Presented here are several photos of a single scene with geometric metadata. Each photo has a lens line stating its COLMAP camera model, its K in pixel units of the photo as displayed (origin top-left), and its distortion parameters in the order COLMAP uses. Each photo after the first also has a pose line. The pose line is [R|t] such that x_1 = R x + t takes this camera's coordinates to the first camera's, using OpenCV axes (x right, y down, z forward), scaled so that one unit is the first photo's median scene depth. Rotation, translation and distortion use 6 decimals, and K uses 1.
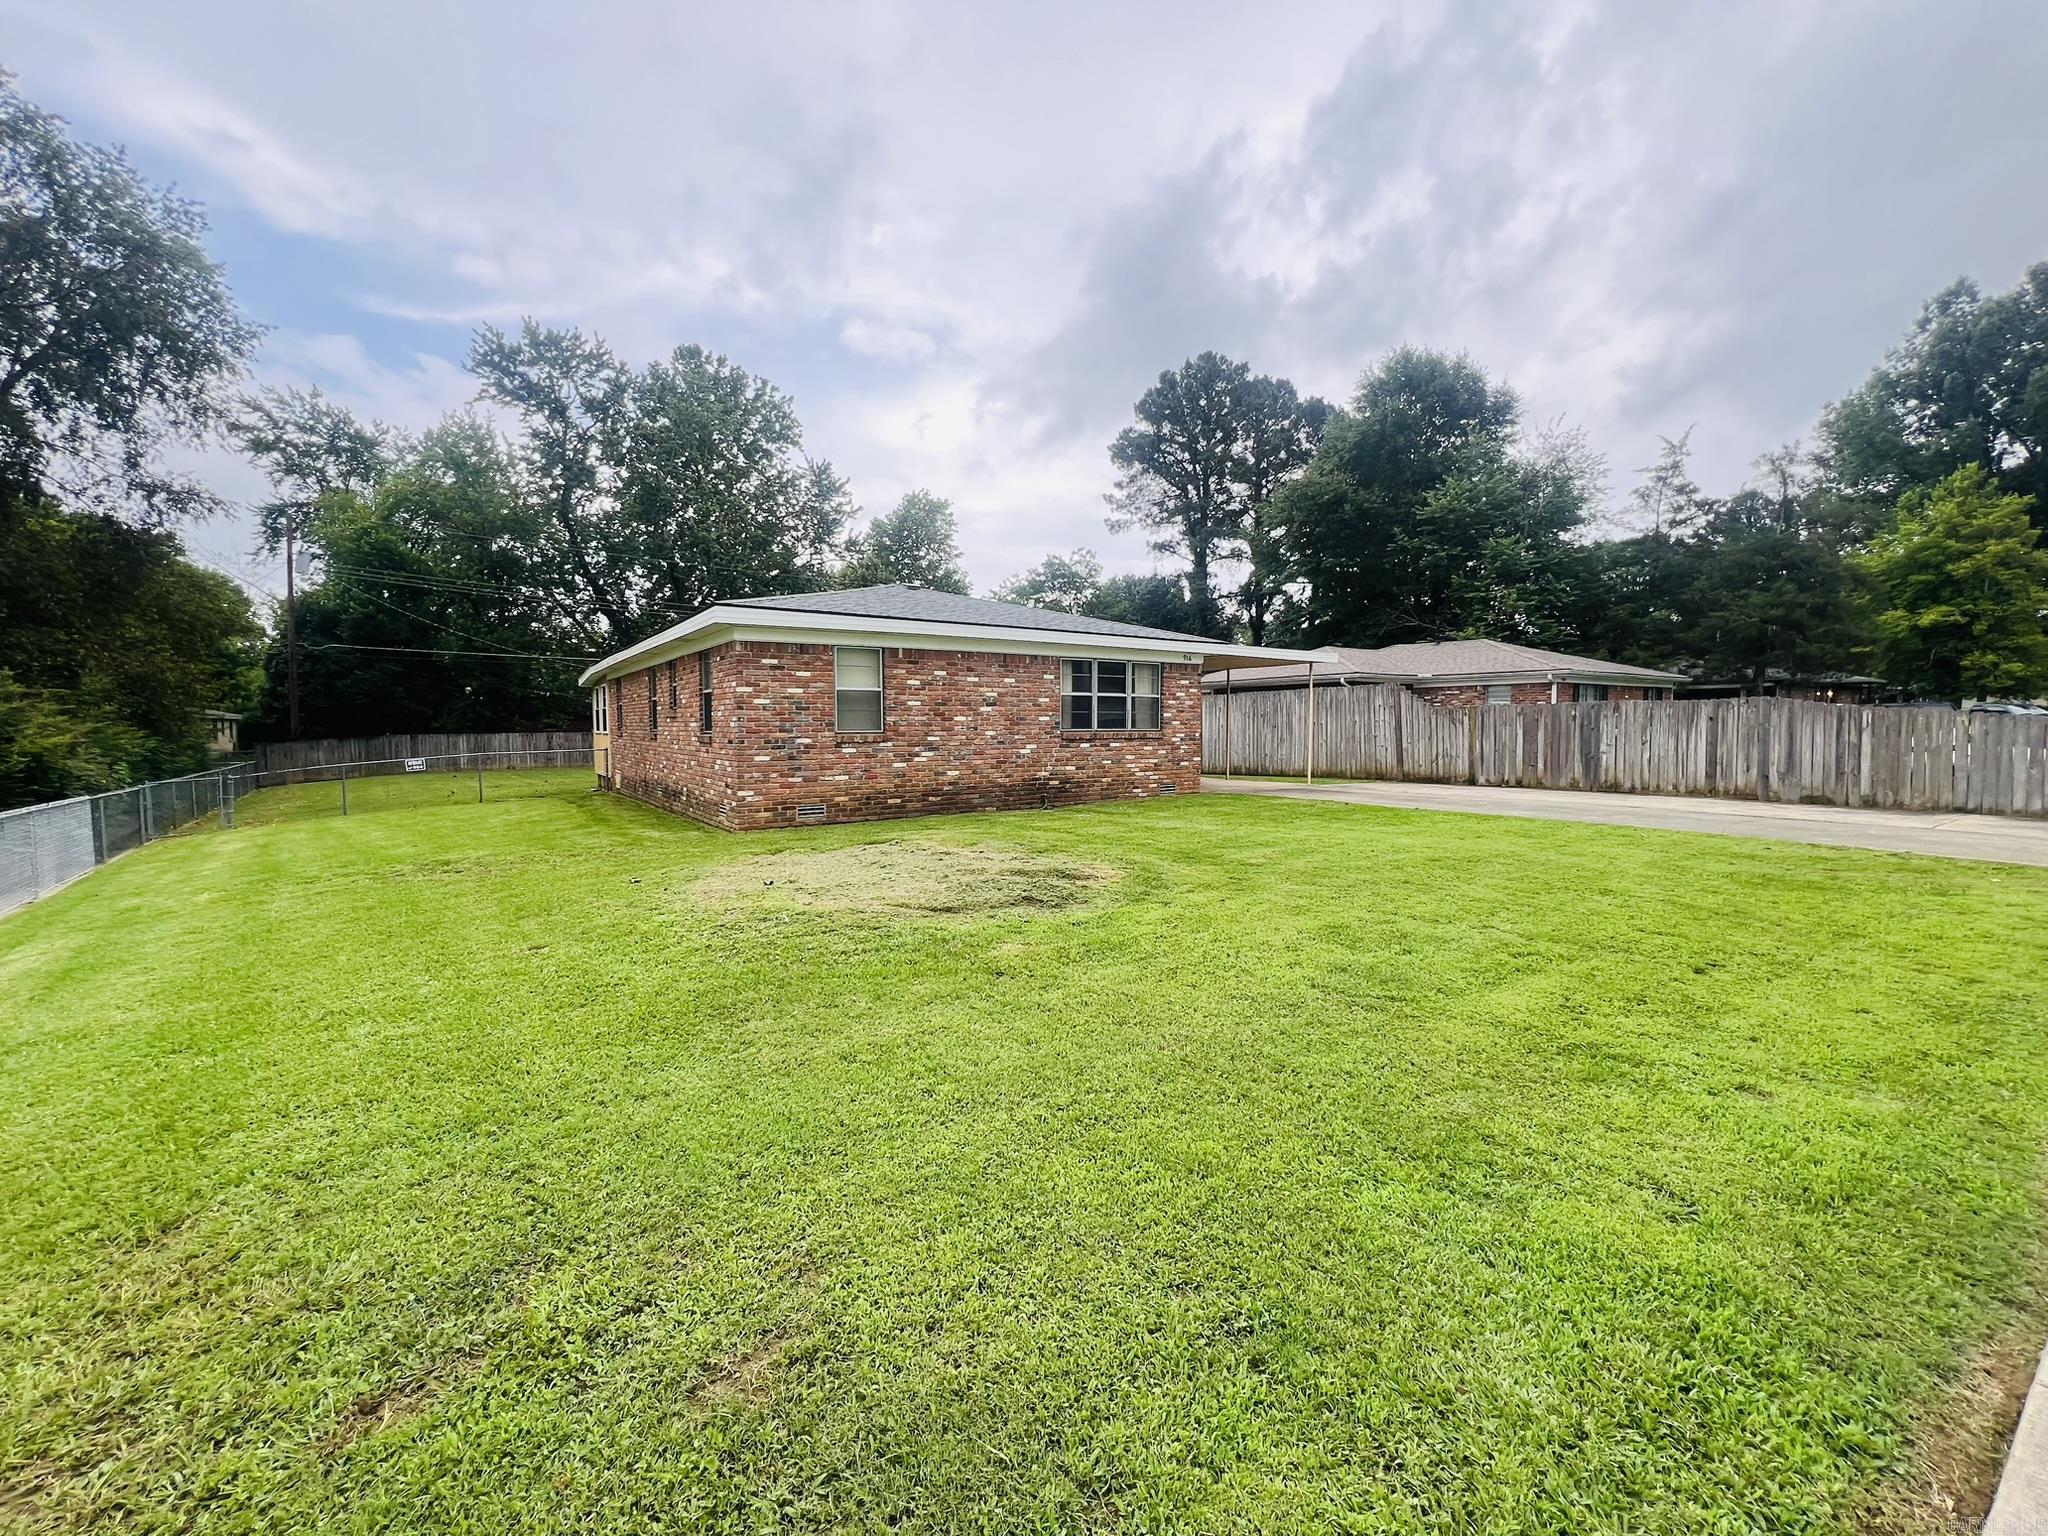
lens RADIAL K [[817.9, 0, 1023.4], [0, 817.9, 770.3], [0, 0, 1]] dist [-0.002322, 0.000702]
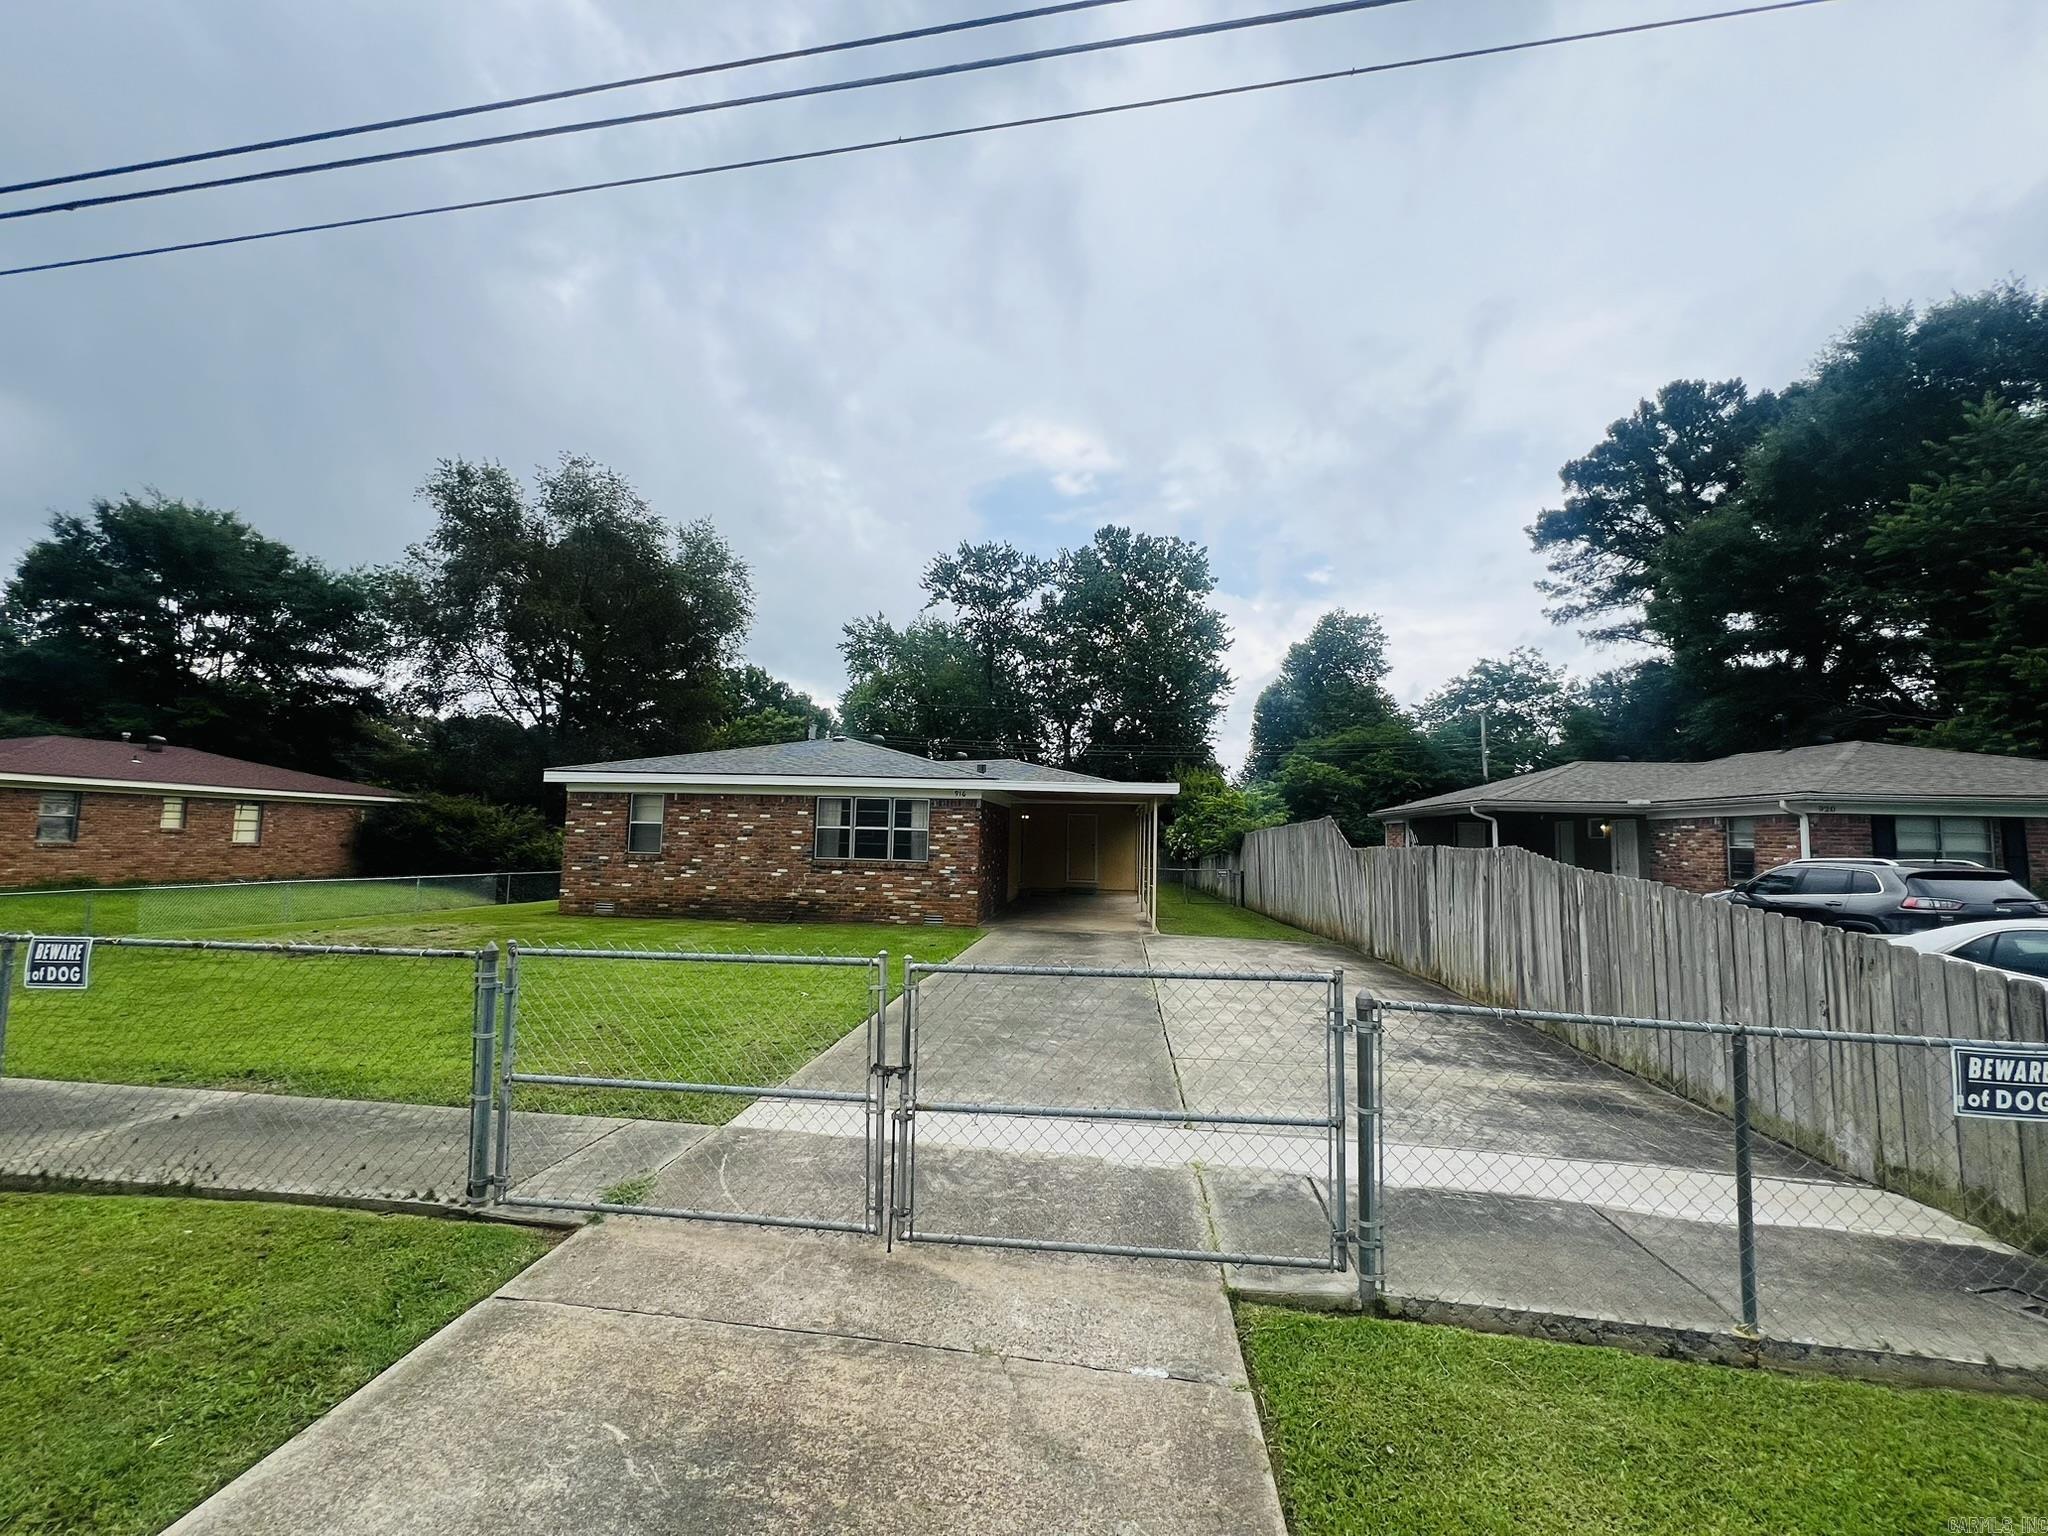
lens RADIAL K [[817.9, 0, 1024.0], [0, 817.9, 769.5], [0, 0, 1]] dist [-0.002322, 0.000702]
pose [[0.762972, -0.032467, -0.645615, 0.627759], [-0.064233, 0.989987, -0.125695, -0.028307], [0.643232, 0.137372, 0.753247, 0.176699]]
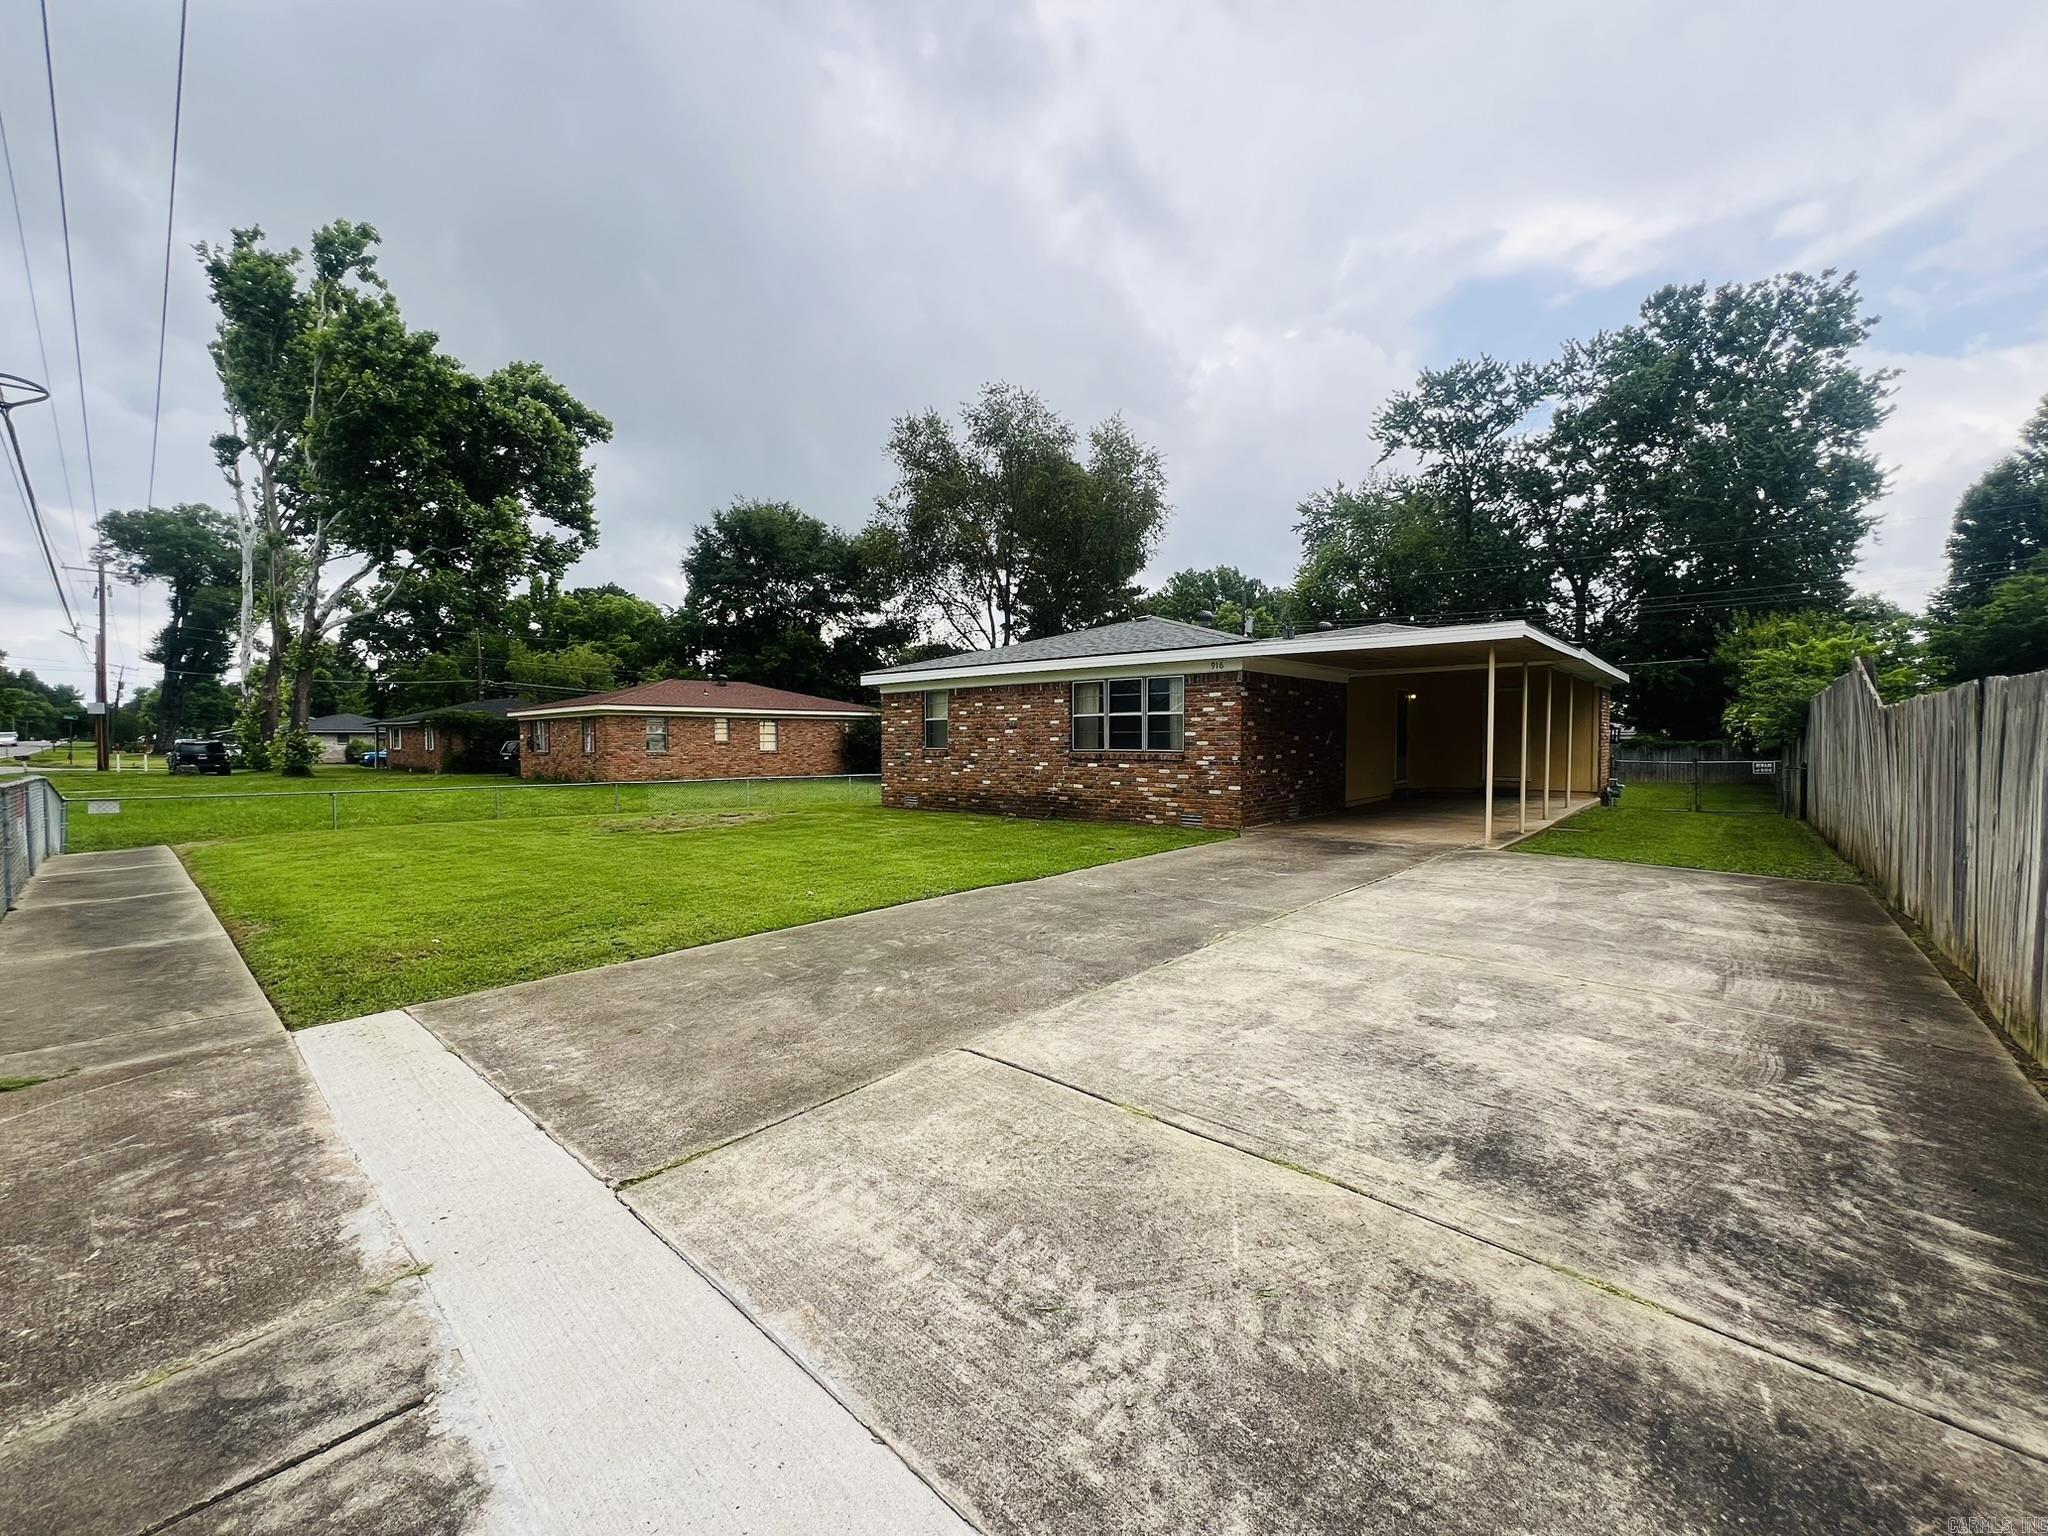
lens RADIAL K [[817.9, 0, 1024.1], [0, 817.9, 775.9], [0, 0, 1]] dist [-0.002322, 0.000702]
pose [[0.258342, 0.046244, -0.964946, 0.641458], [-0.051133, 0.998108, 0.034143, -0.029274], [0.964699, 0.040520, 0.260218, 0.401754]]
